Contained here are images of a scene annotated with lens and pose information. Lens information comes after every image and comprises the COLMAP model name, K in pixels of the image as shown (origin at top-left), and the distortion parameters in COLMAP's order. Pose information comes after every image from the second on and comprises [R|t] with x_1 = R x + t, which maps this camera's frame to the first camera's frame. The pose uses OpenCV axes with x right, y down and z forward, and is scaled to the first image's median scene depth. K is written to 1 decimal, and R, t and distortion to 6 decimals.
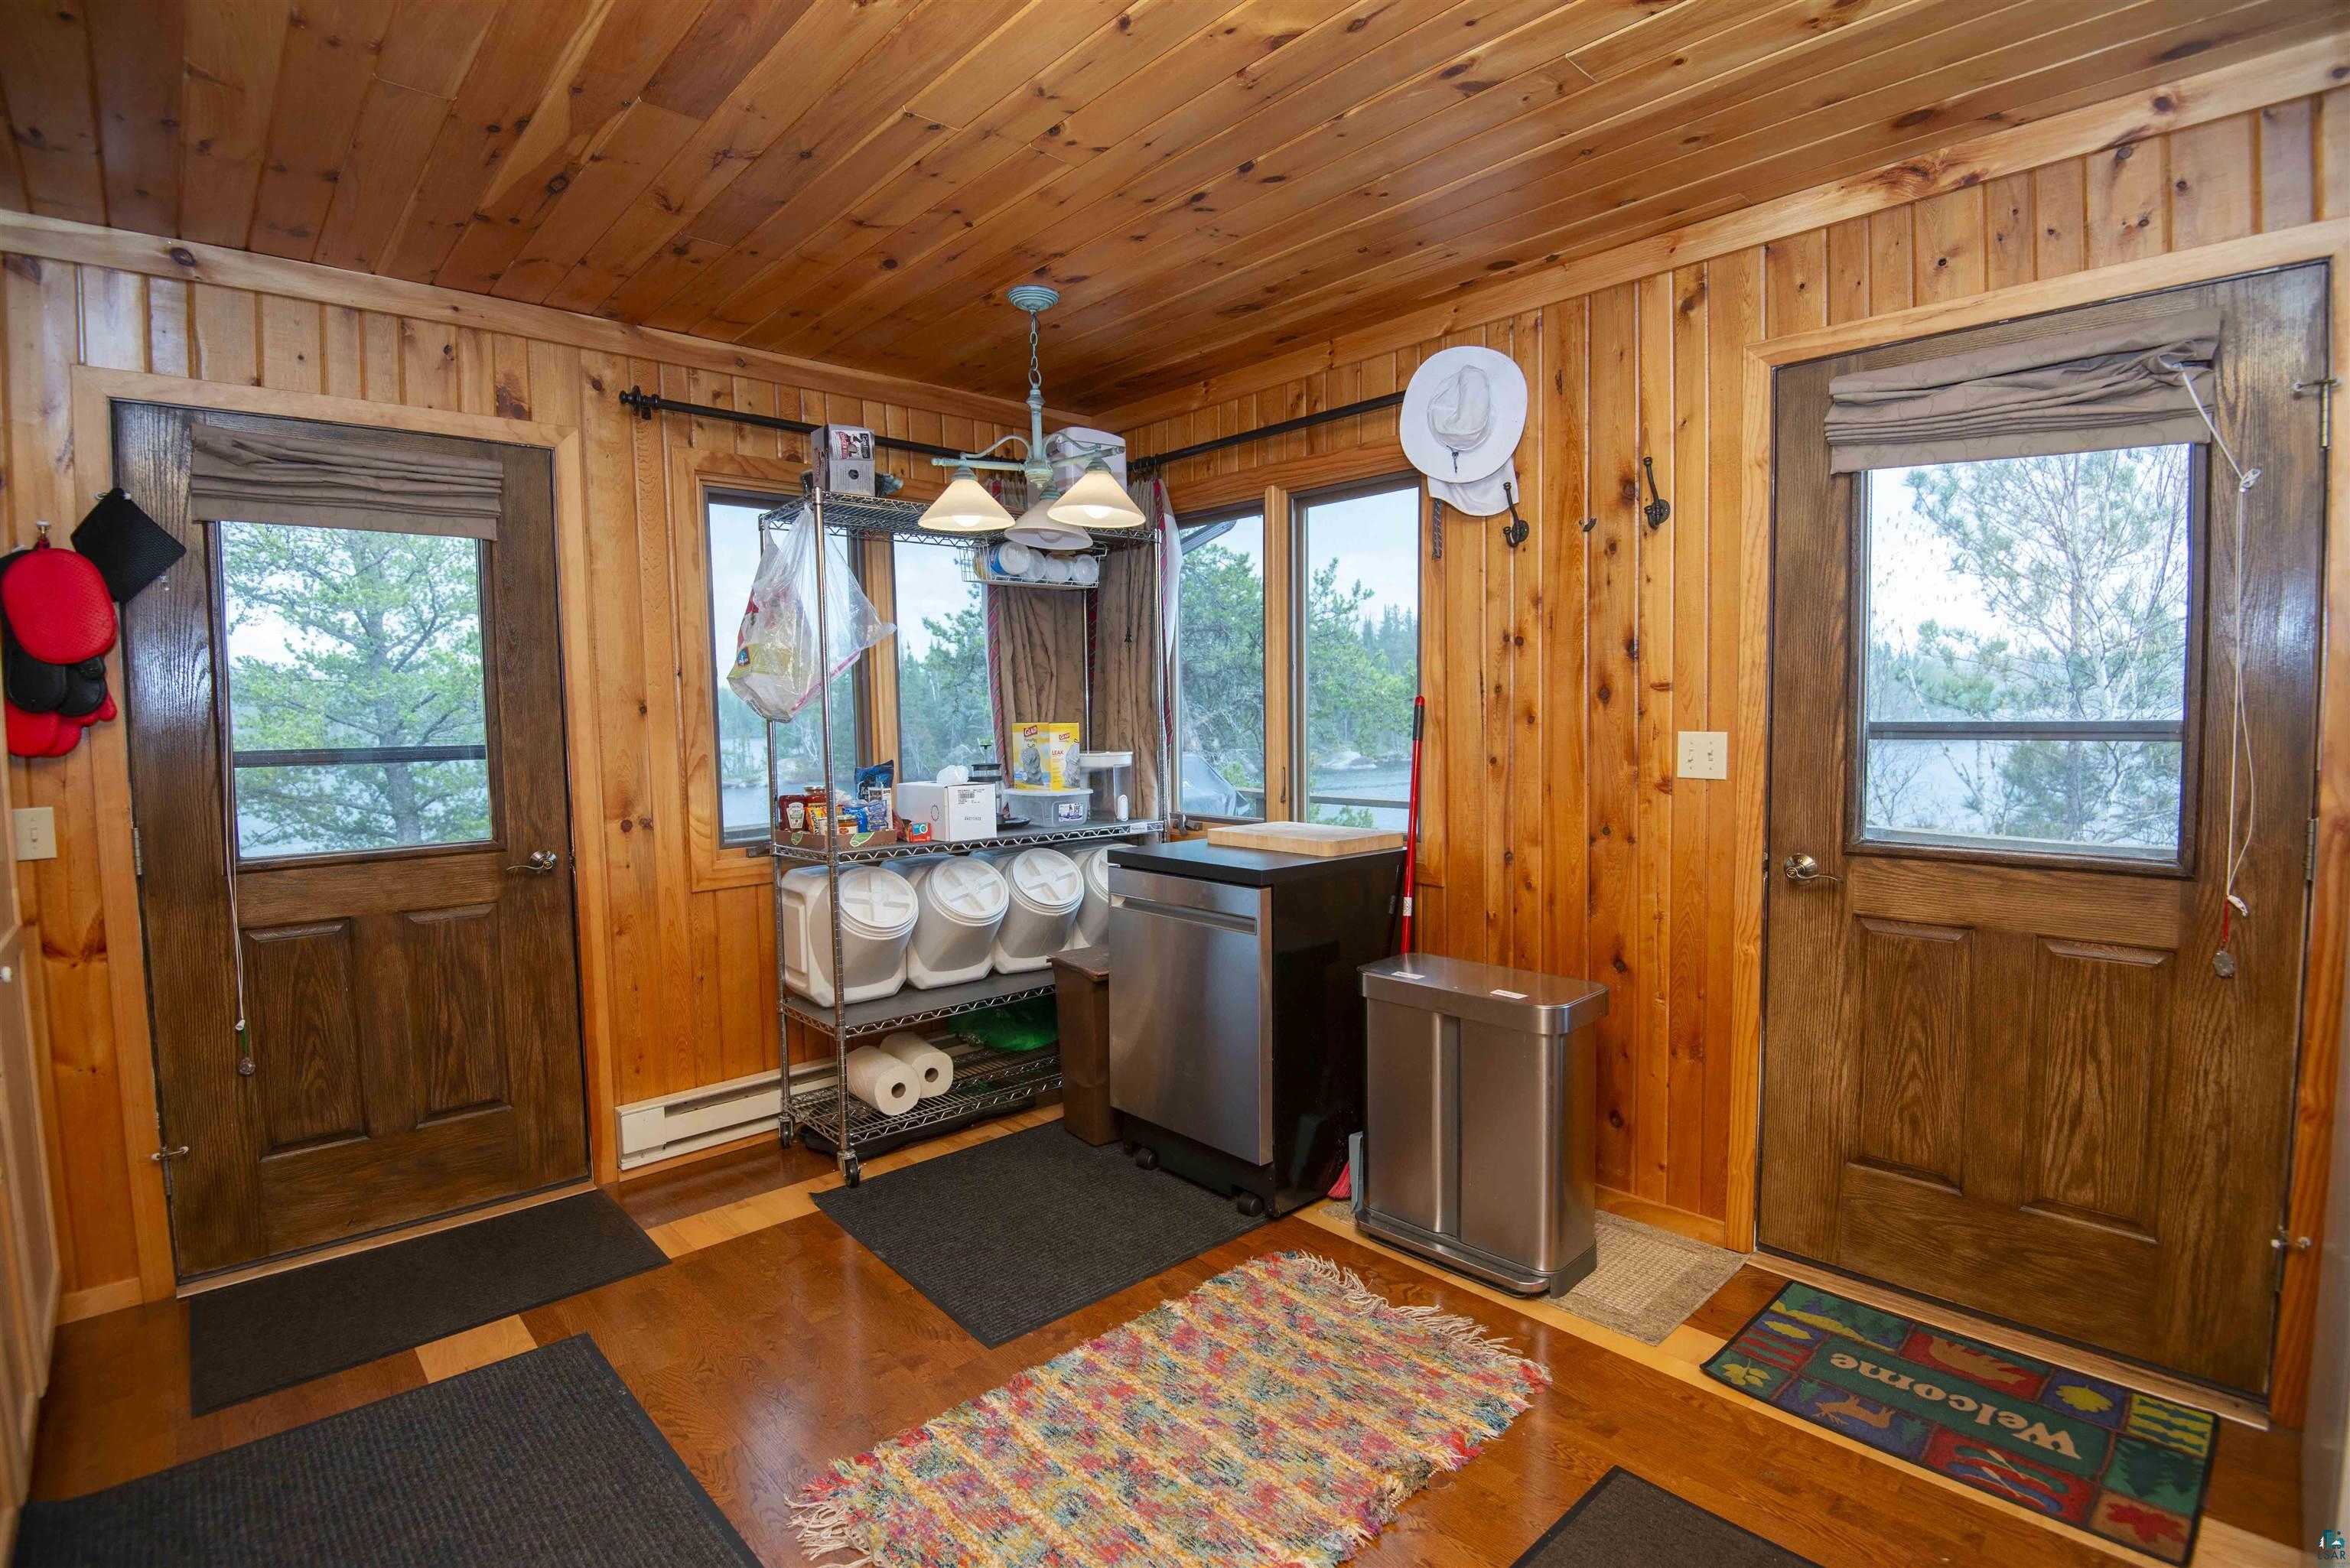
lens RADIAL K [[1107.1, 0, 1171.7], [0, 1107.1, 775.9], [0, 0, 1]] dist [0.001583, -0.040909]
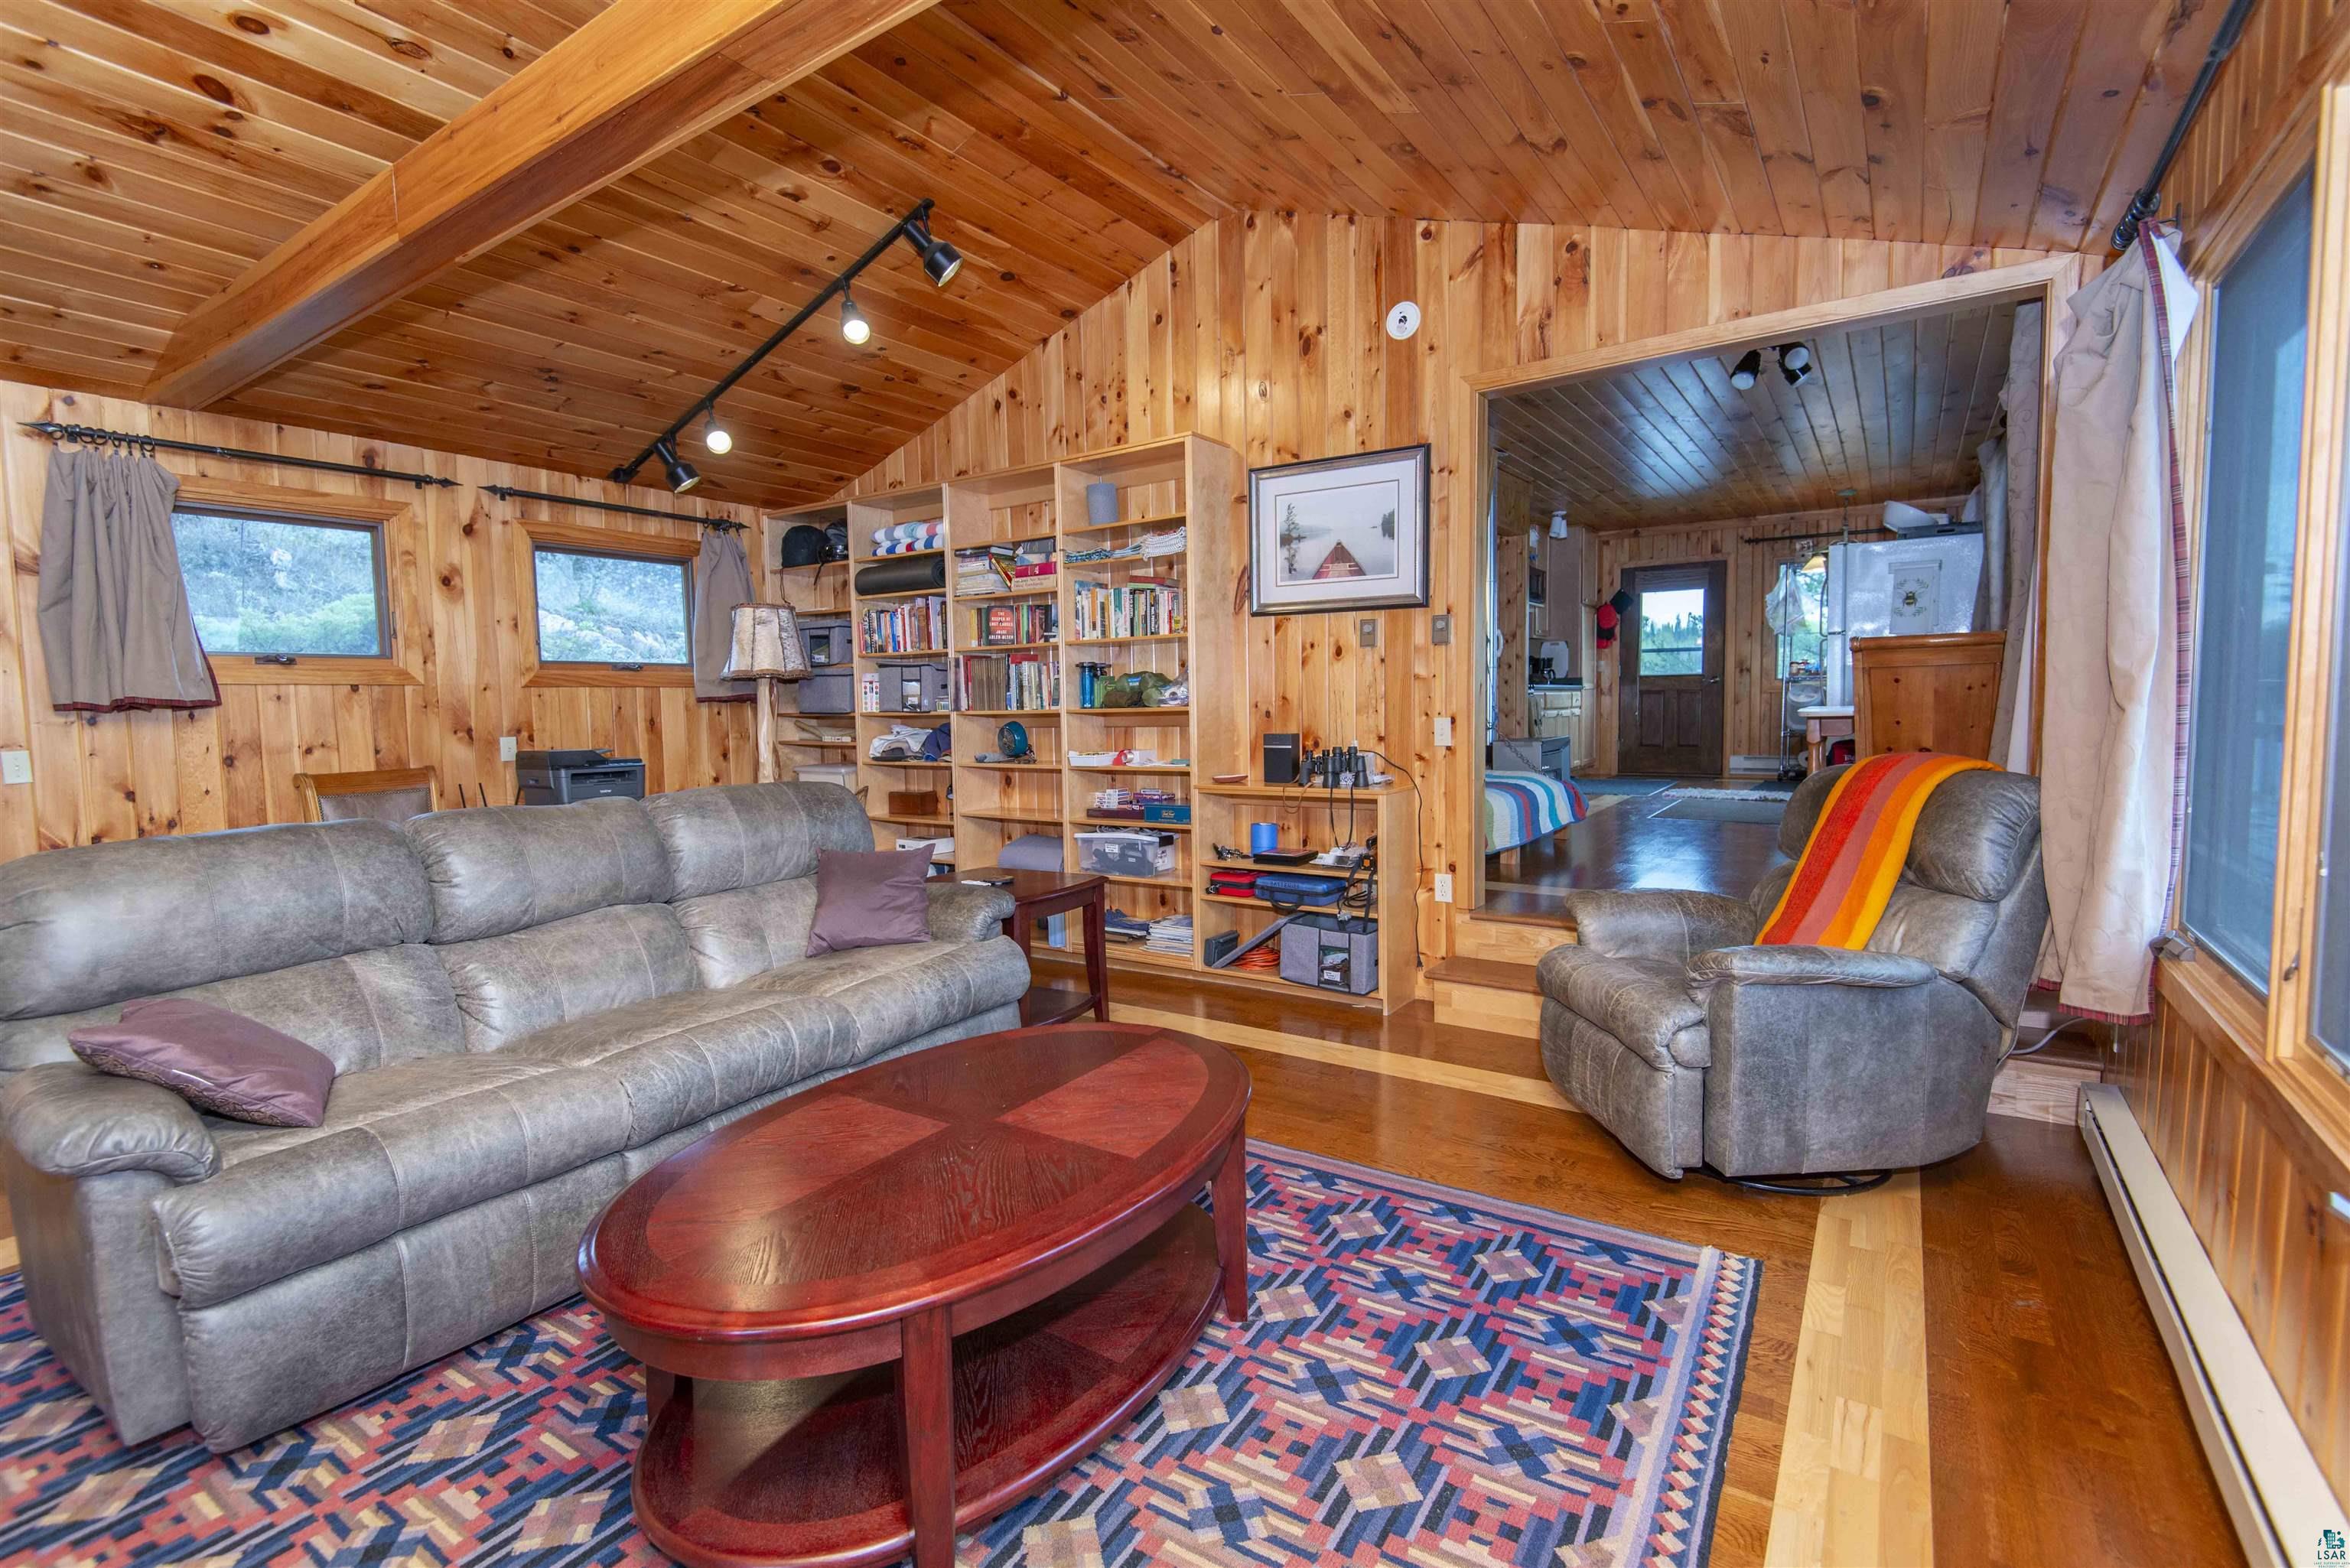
lens RADIAL K [[1057.0, 0, 1174.2], [0, 1057.0, 774.0], [0, 0, 1]] dist [0.035139, -0.022513]
pose [[0.225415, 0.082219, -0.970787, 2.495129], [-0.044919, 0.996250, 0.073945, 0.216088], [0.973227, 0.026938, 0.228263, -1.522589]]
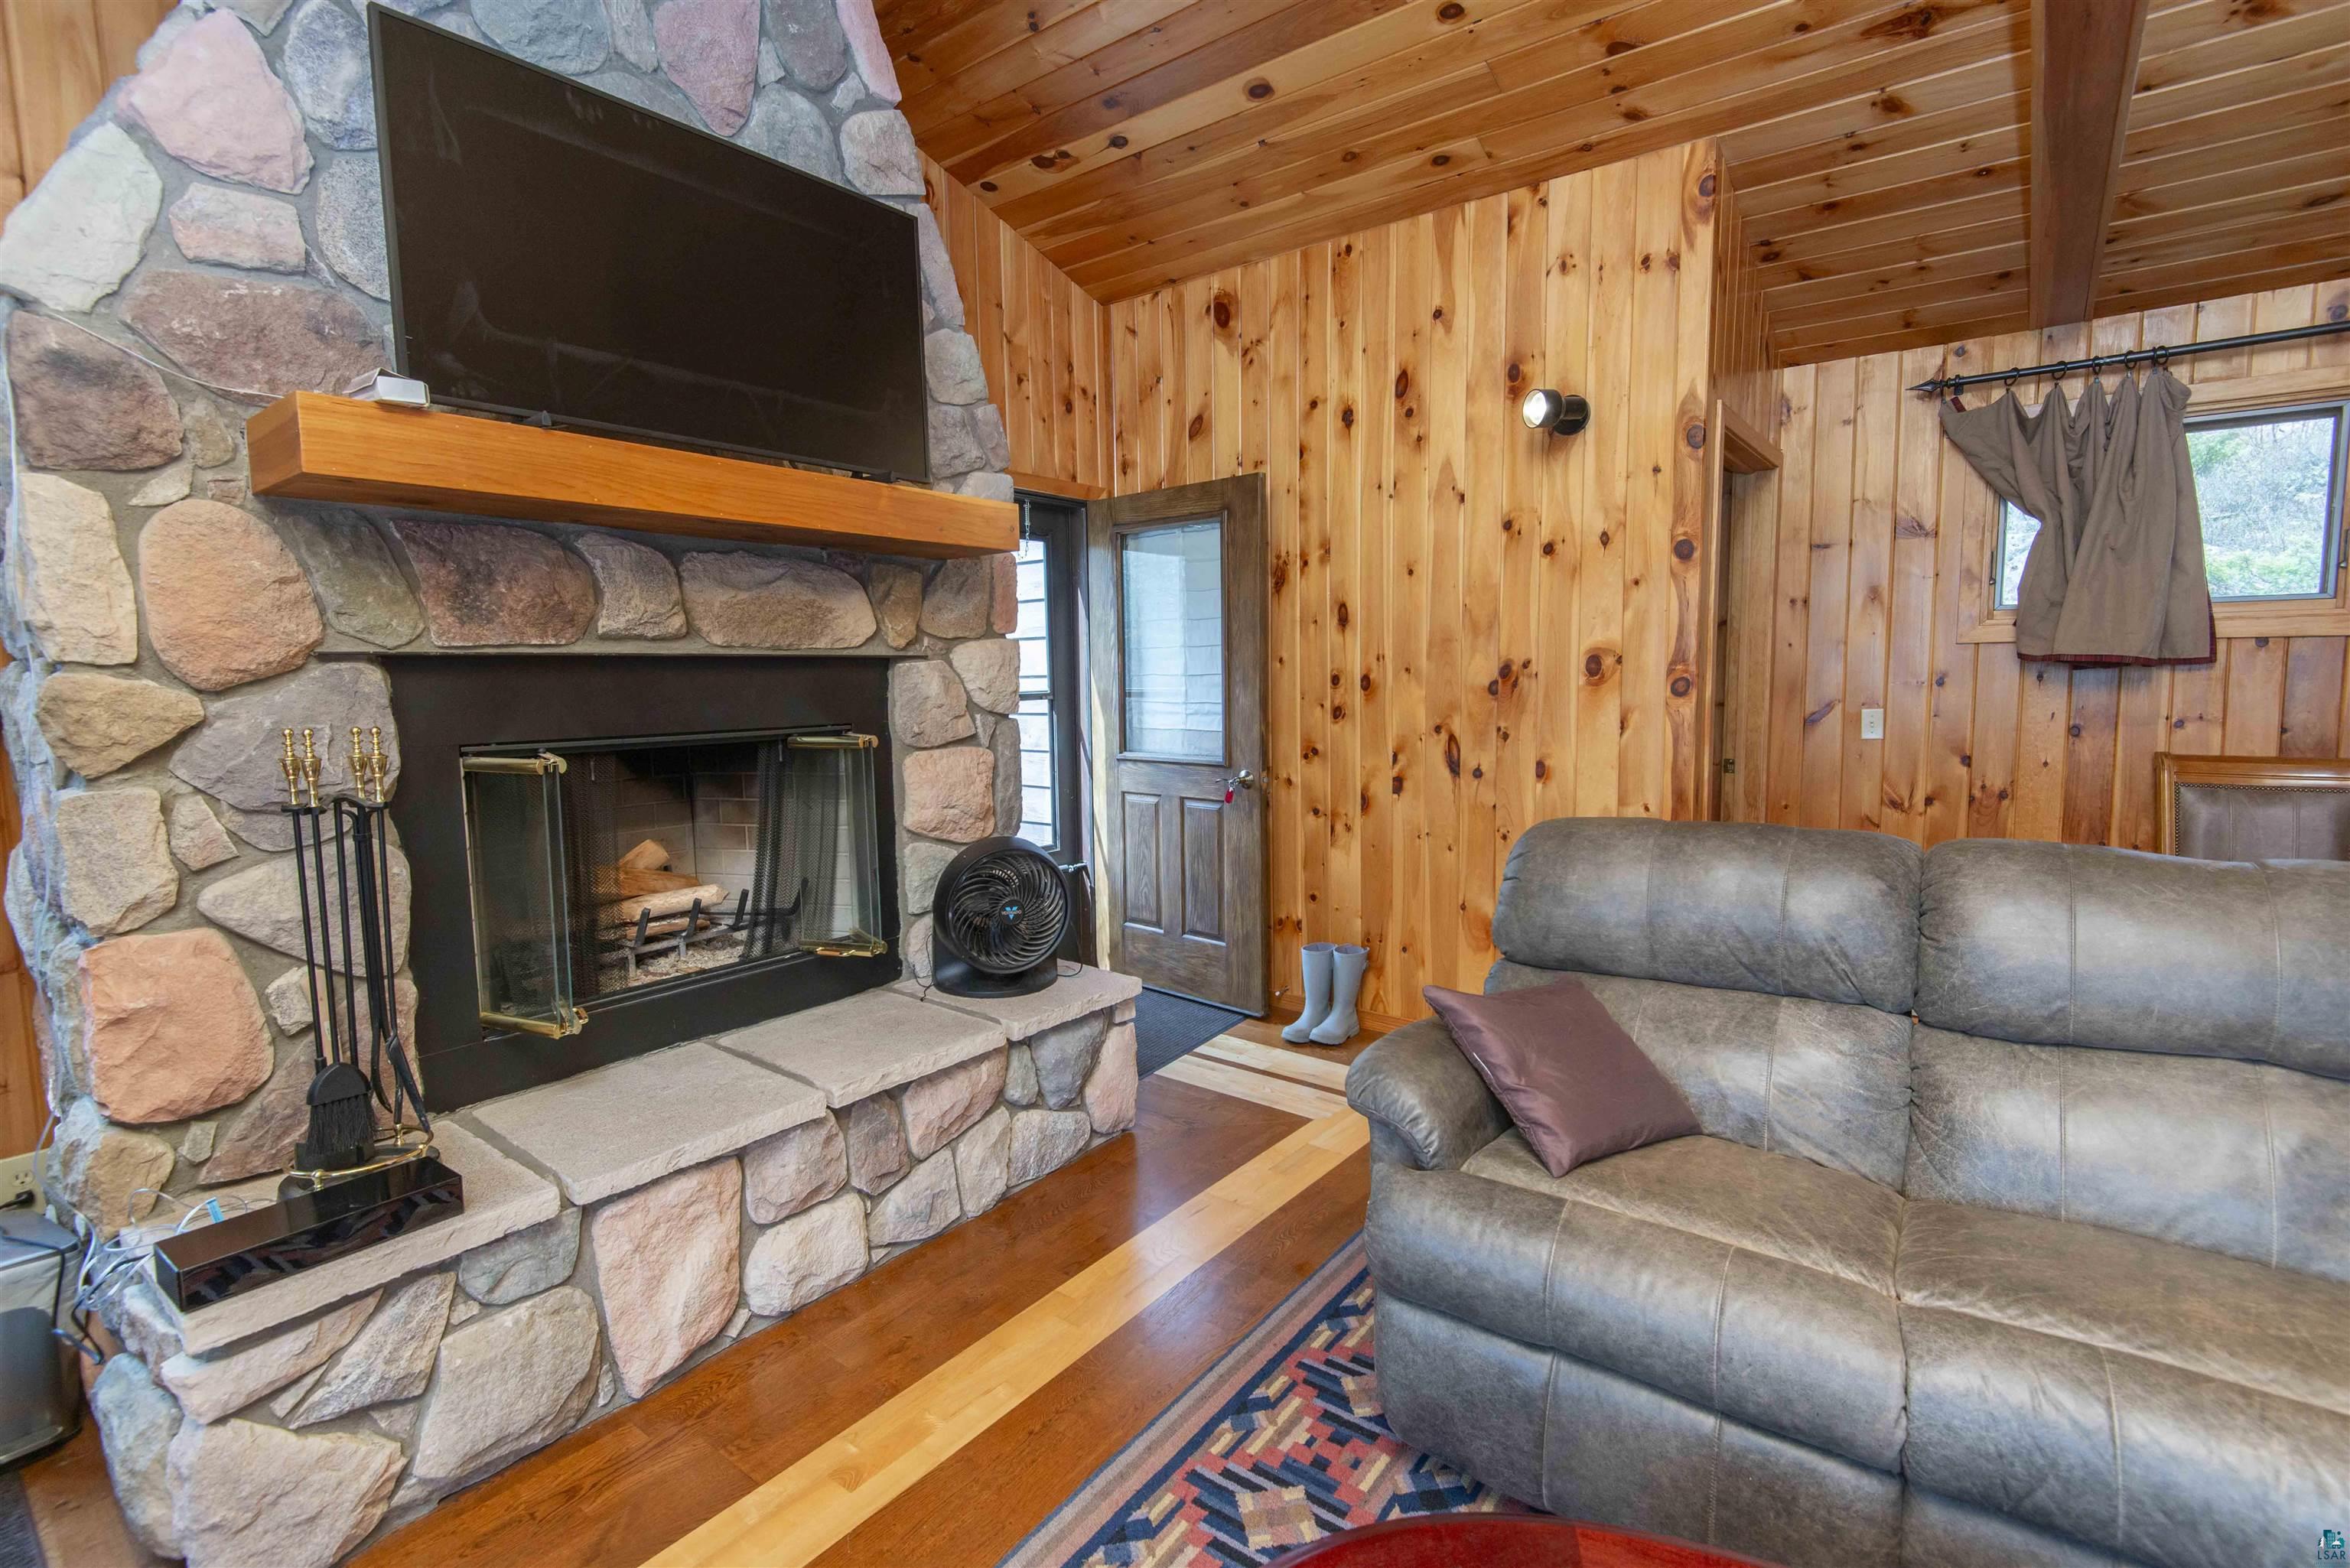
lens RADIAL K [[1057.0, 0, 1174.2], [0, 1057.0, 774.0], [0, 0, 1]] dist [0.035139, -0.022513]
pose [[-0.987000, 0.046348, -0.153893, 2.018496], [0.022054, 0.987516, 0.155968, 0.194889], [0.159201, 0.150547, -0.975700, -1.376814]]
